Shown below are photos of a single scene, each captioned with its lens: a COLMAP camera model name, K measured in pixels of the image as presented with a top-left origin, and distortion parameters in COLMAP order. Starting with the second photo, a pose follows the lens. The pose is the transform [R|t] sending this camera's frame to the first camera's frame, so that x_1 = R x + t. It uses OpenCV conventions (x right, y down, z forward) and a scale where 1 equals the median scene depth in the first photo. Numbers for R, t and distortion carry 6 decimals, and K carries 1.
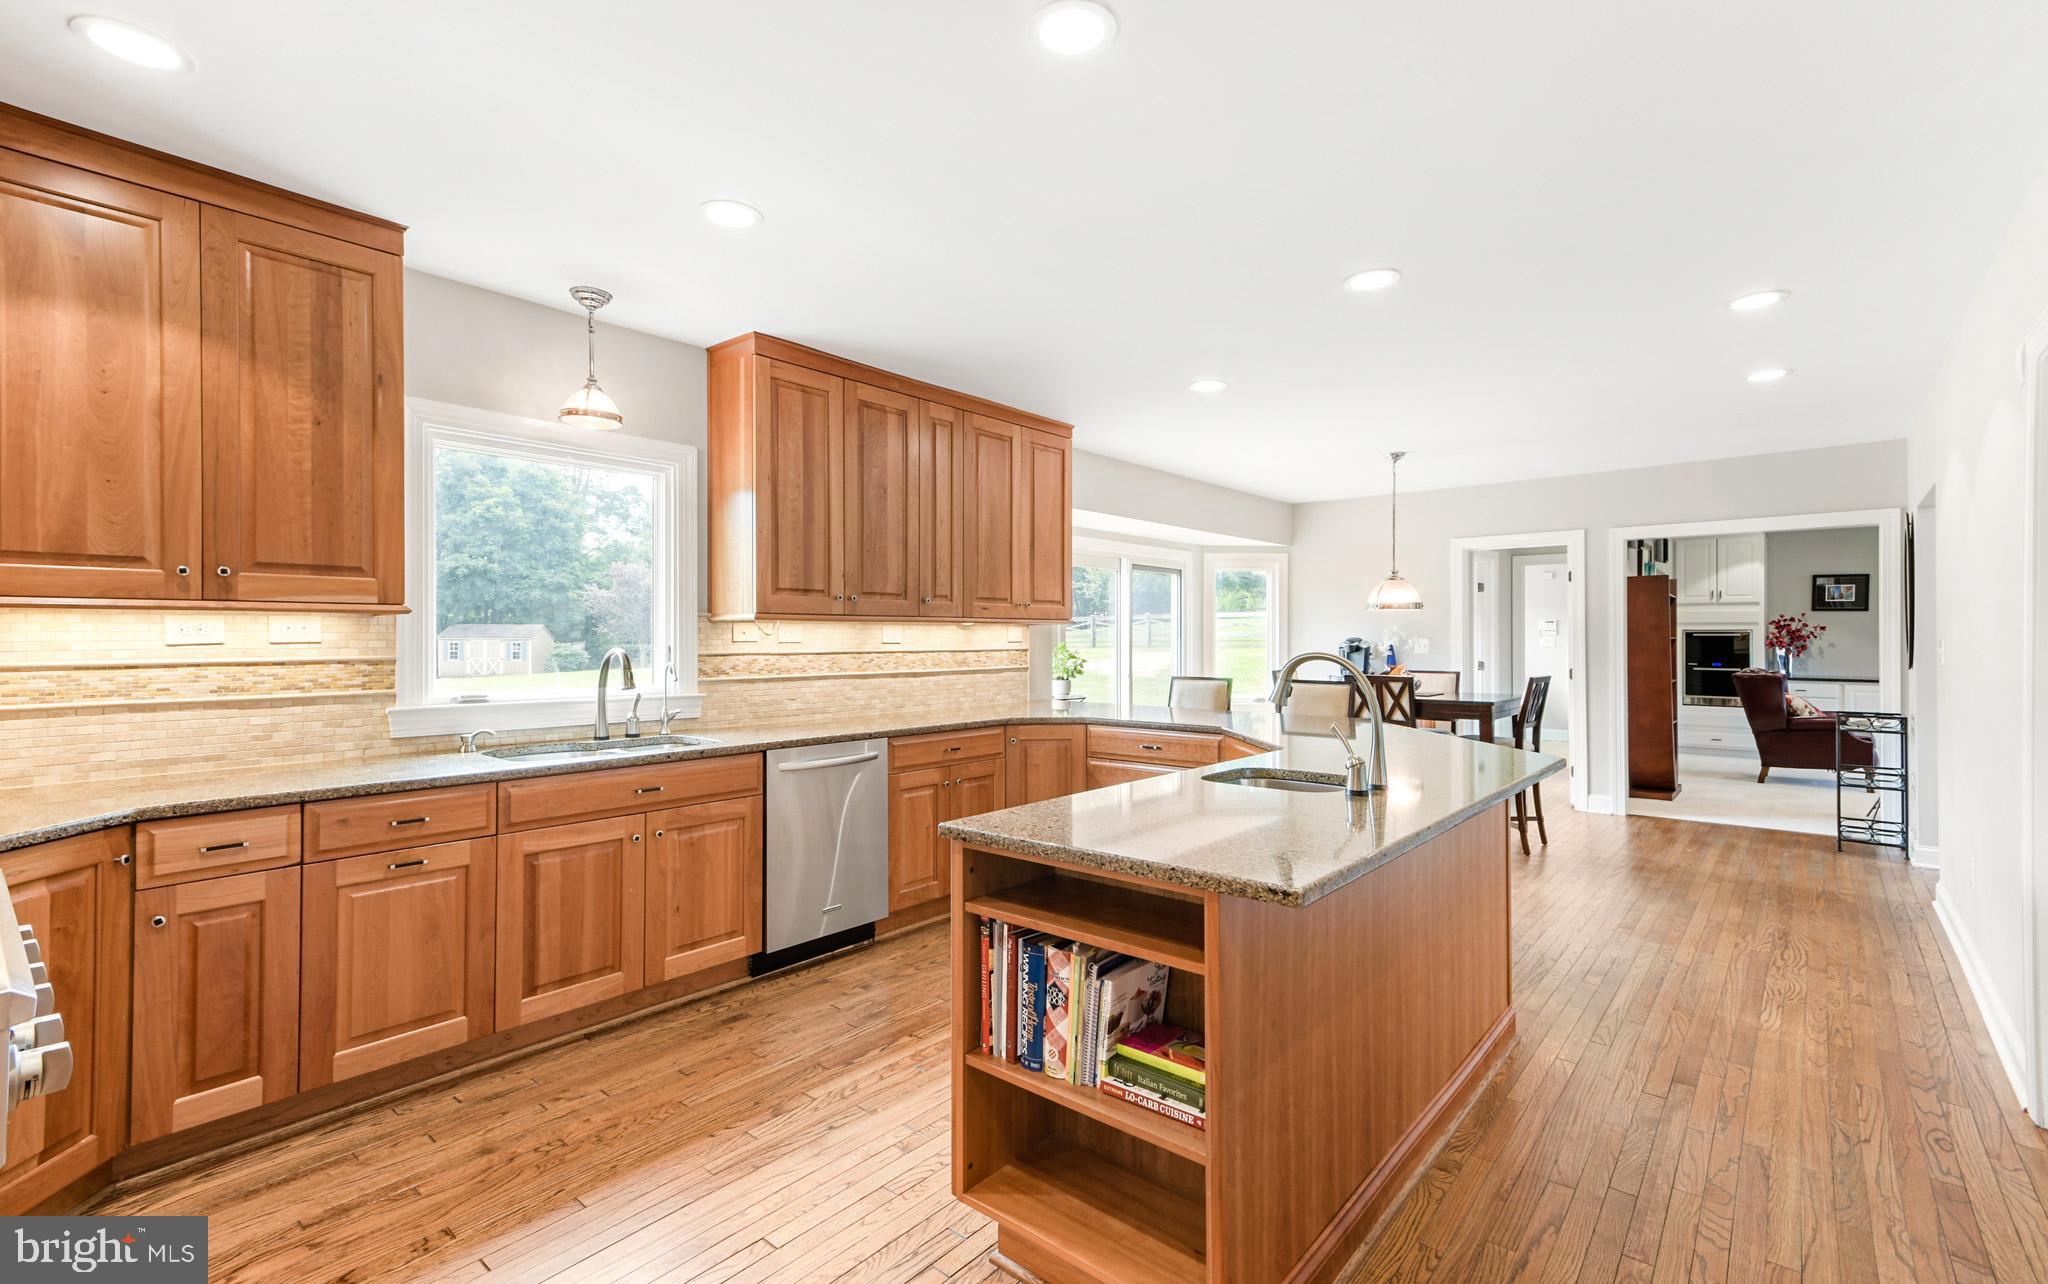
lens RADIAL K [[900.9, 0, 1017.7], [0, 900.9, 637.5], [0, 0, 1]] dist [0.010094, 0.003121]
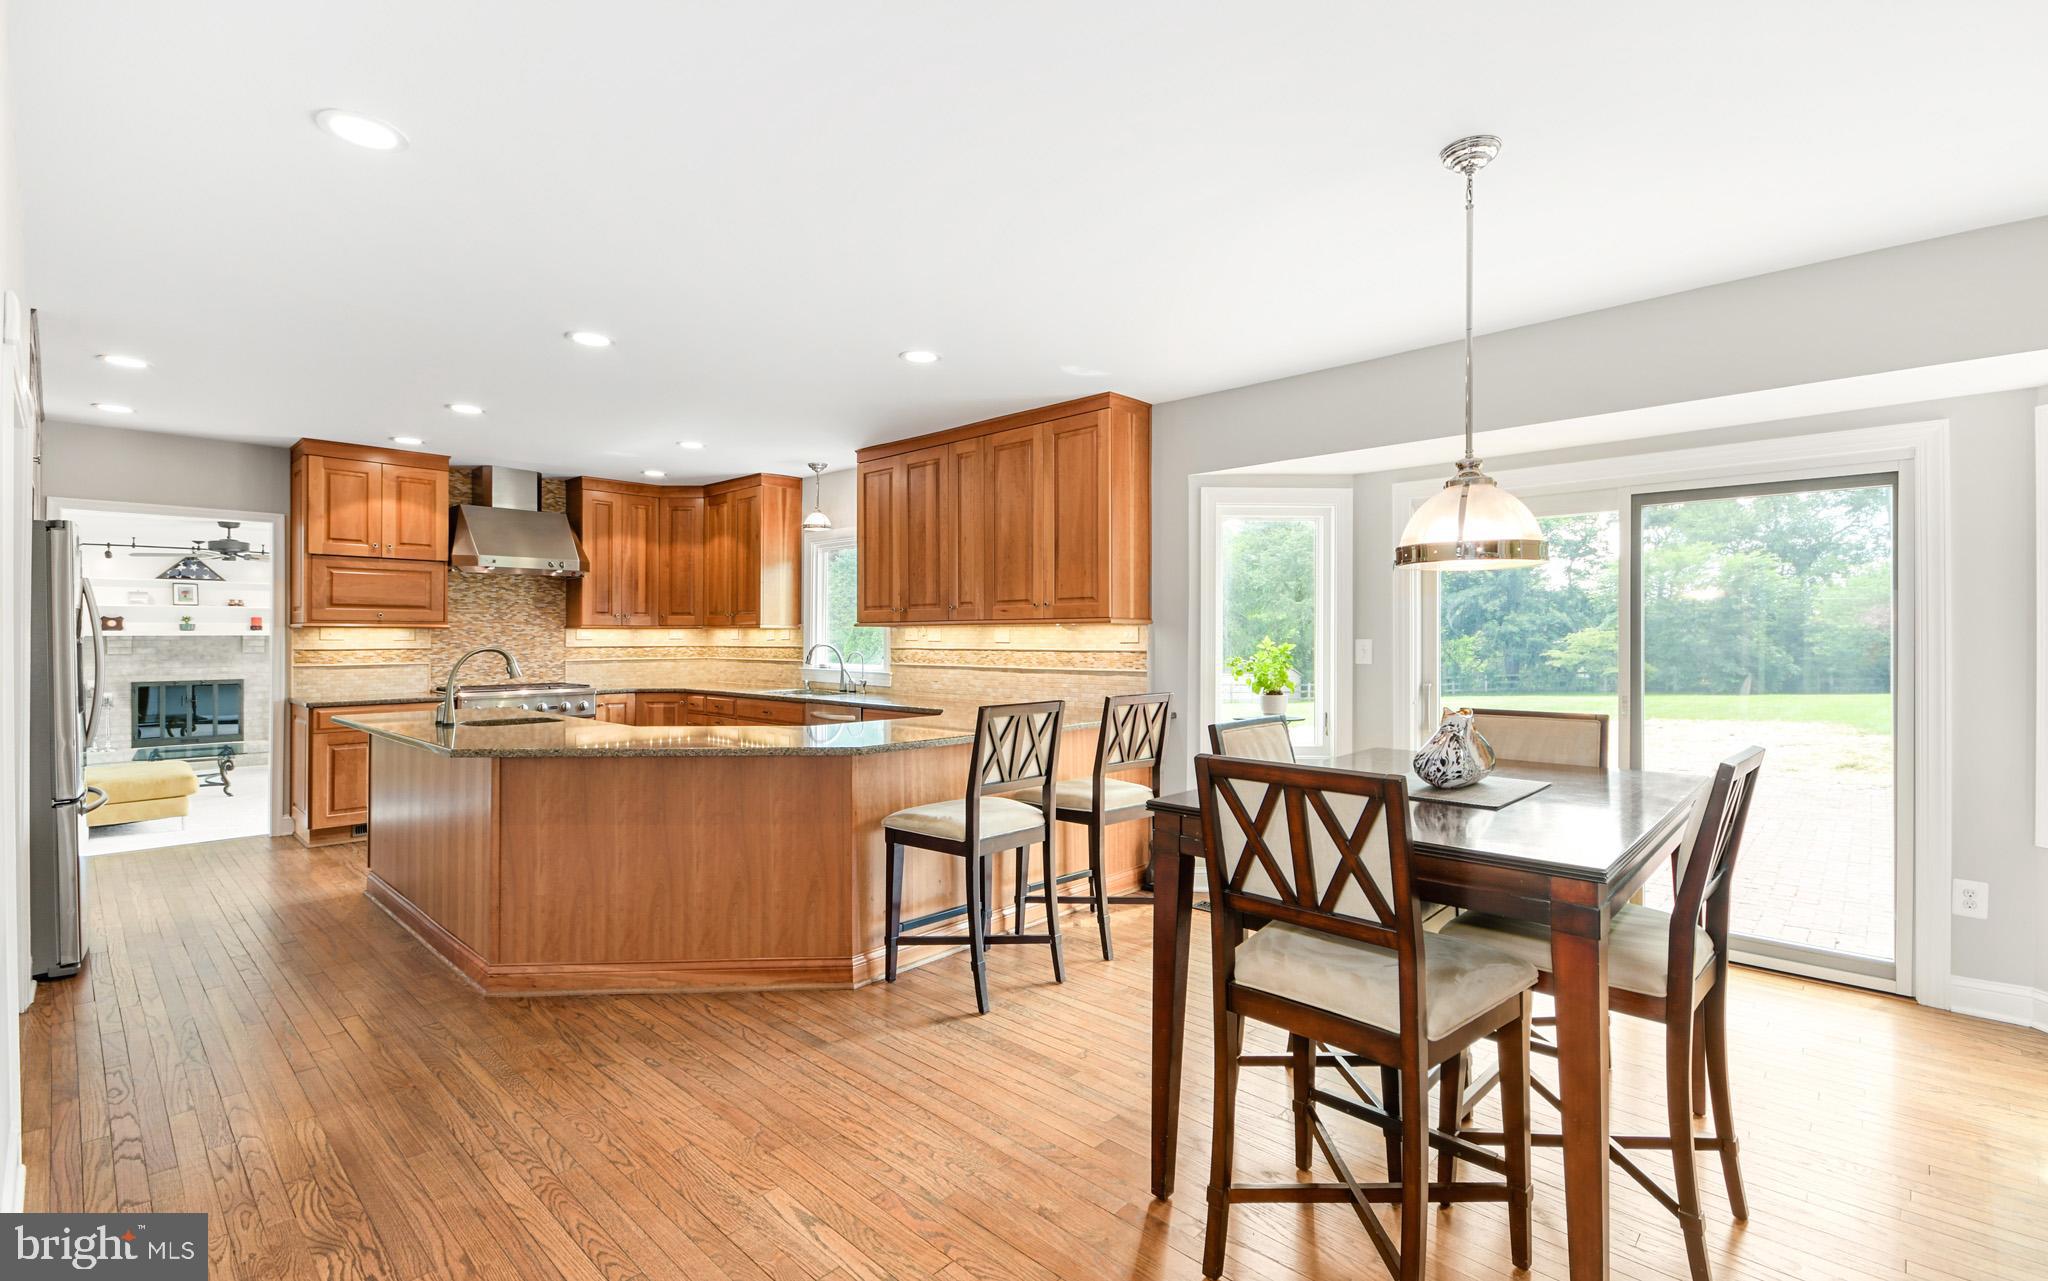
lens RADIAL K [[900.9, 0, 1032.0], [0, 900.9, 638.4], [0, 0, 1]] dist [0.010094, 0.003121]
pose [[-0.040392, 0.001912, -0.999182, 1.745869], [-0.000237, 0.999998, 0.001923, -0.002608], [0.999184, 0.000315, -0.040392, 1.824538]]
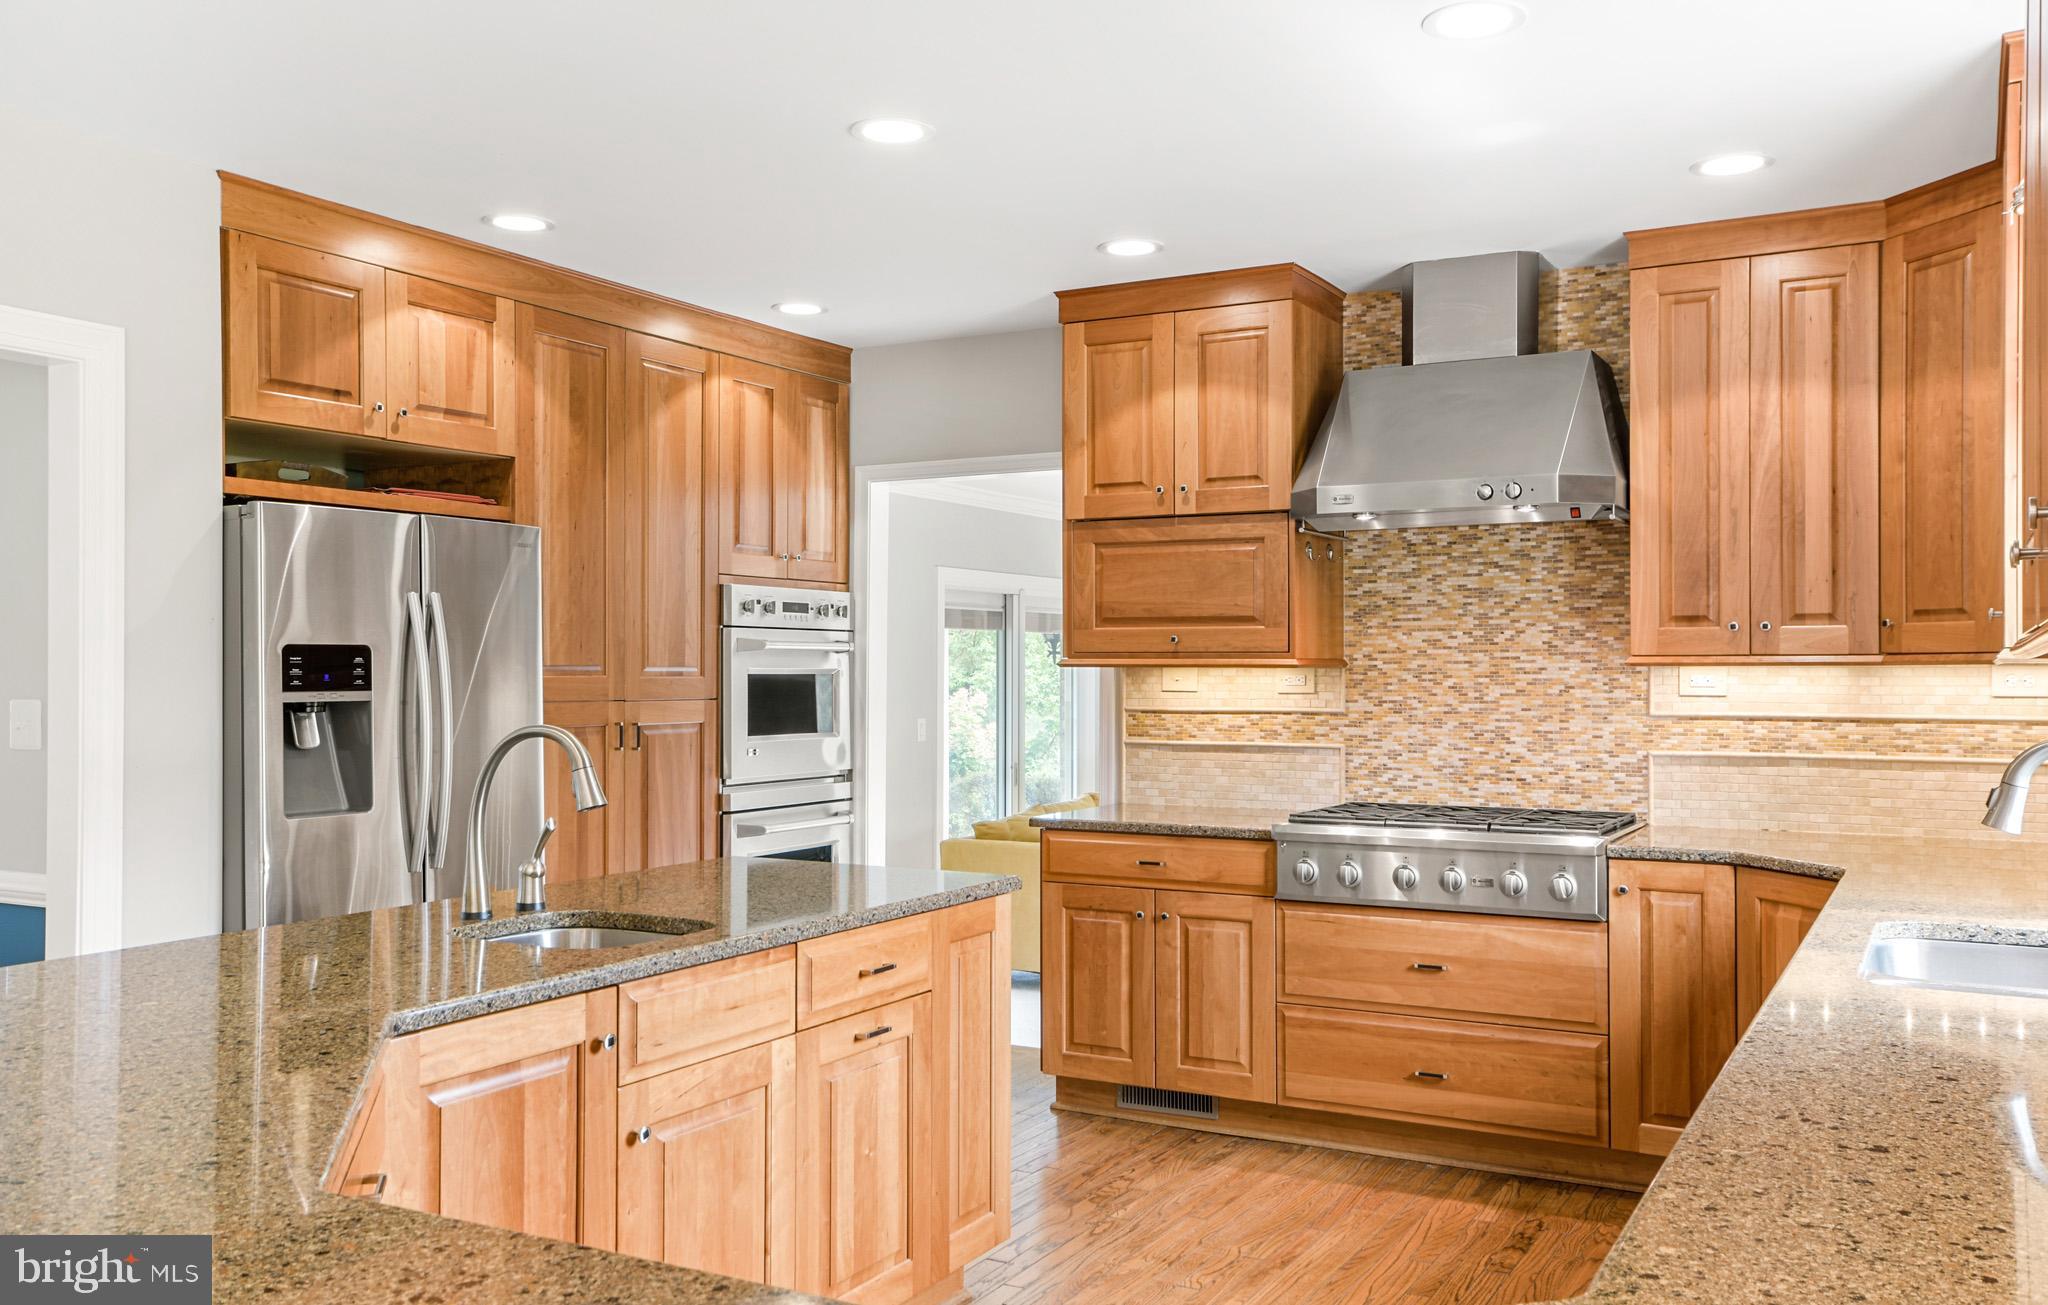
lens RADIAL K [[1695.9, 0, 1022.4], [0, 1695.9, 655.2], [0, 0, 1]] dist [0.010035, -0.000238]
pose [[-0.979181, -0.004427, -0.202941, 0.208702], [-0.002089, 0.999929, -0.011731, -0.013331], [0.202978, -0.011063, -0.979121, 1.980460]]
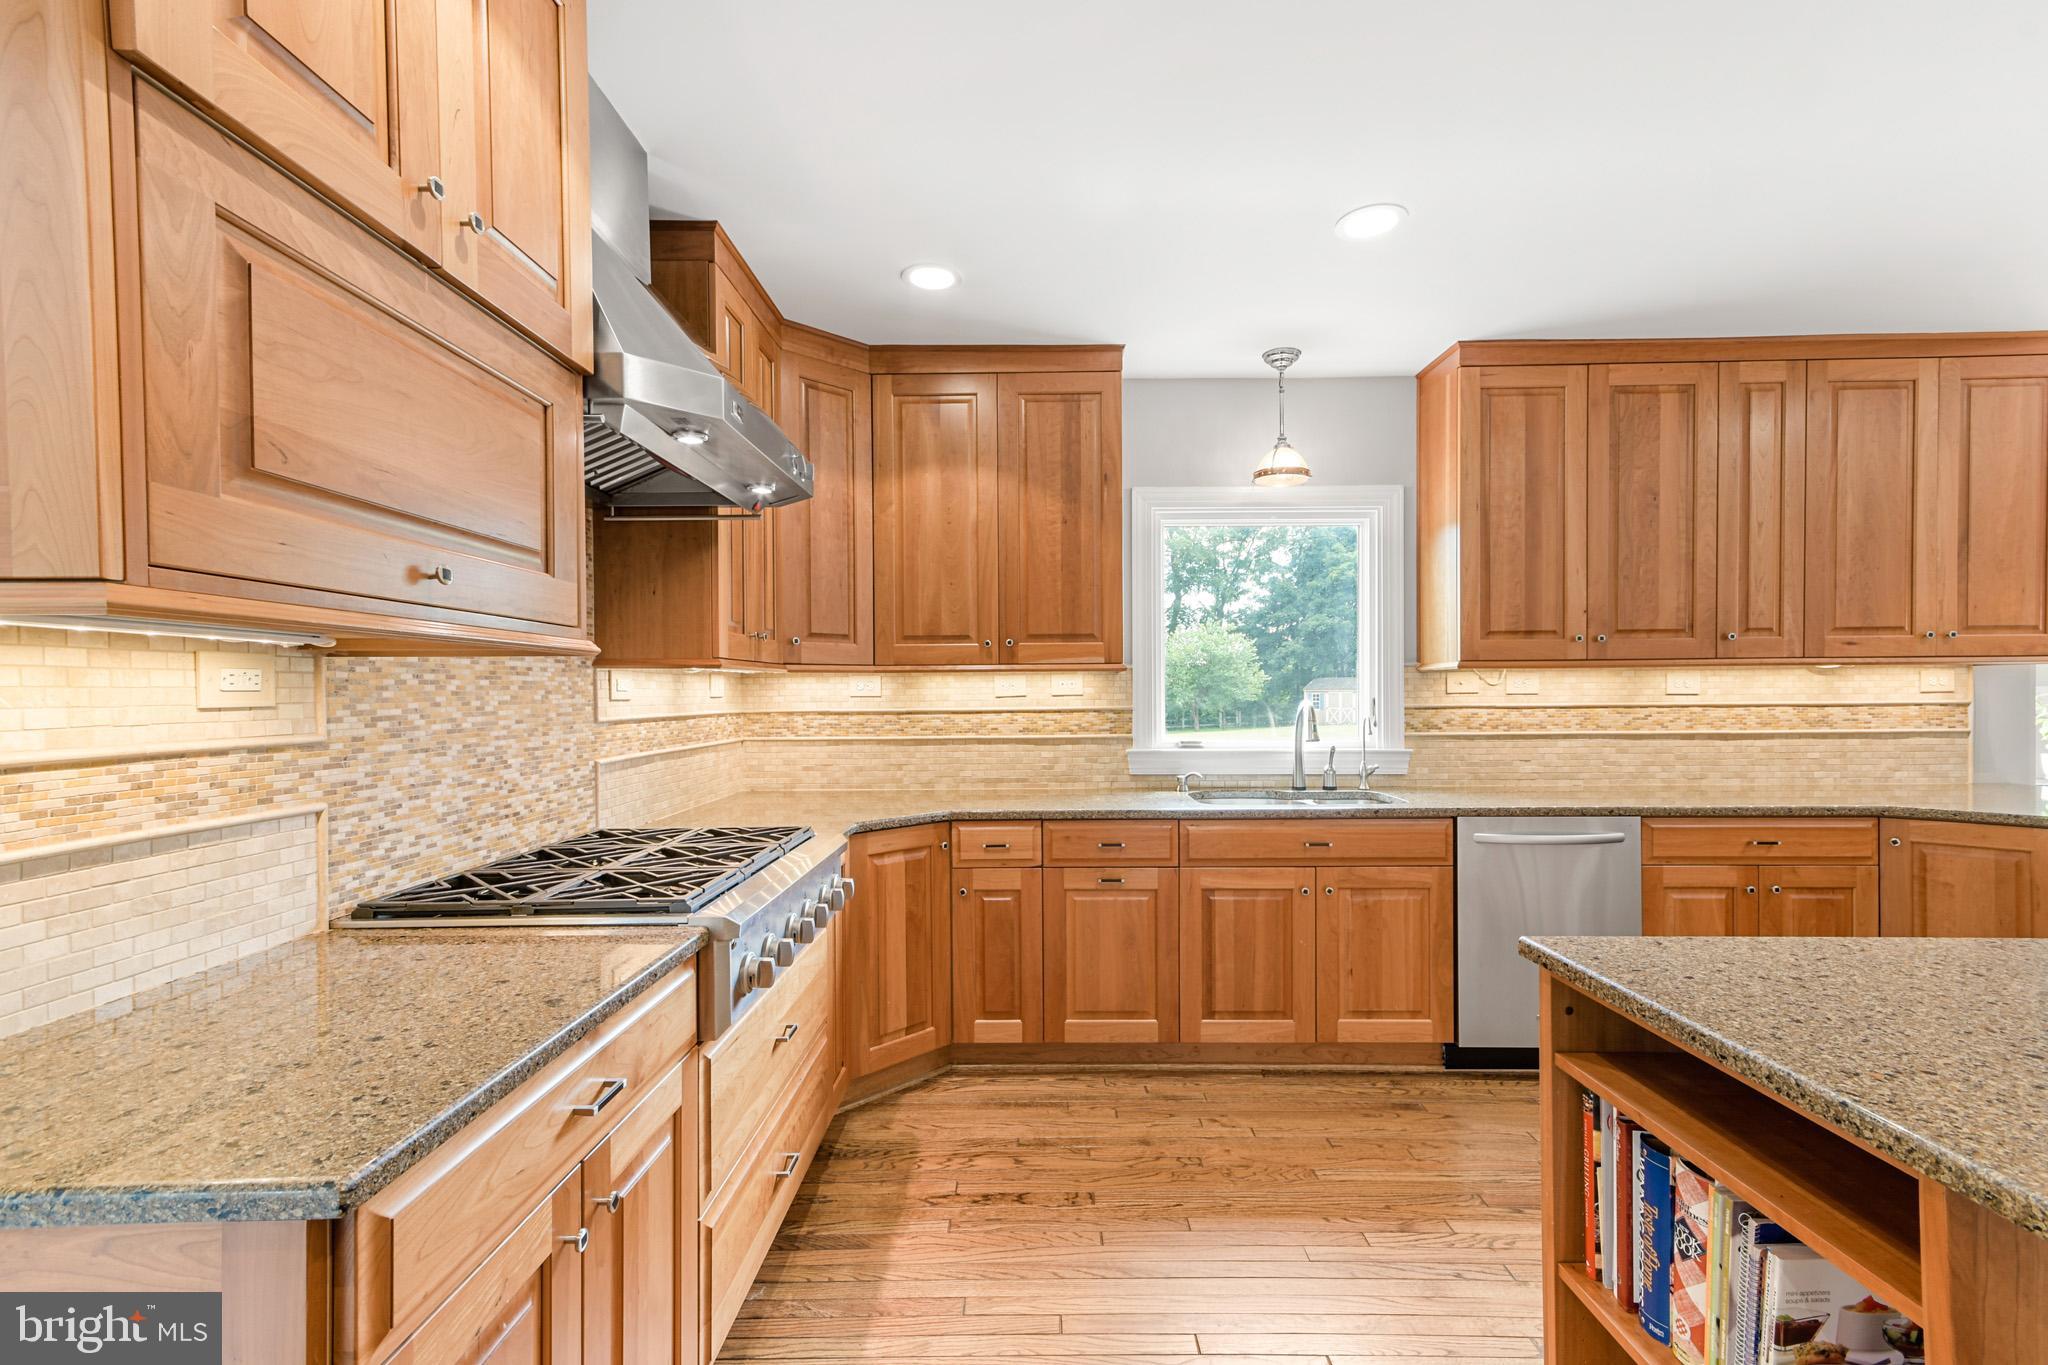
lens RADIAL K [[894.3, 0, 1031.8], [0, 894.3, 705.5], [0, 0, 1]] dist [0.007639, 0.001495]
pose [[0.644030, 0.007307, -0.764965, 0.146315], [0.006511, 0.999866, 0.015032, 0.000890], [0.764972, -0.014661, 0.643896, 0.146208]]
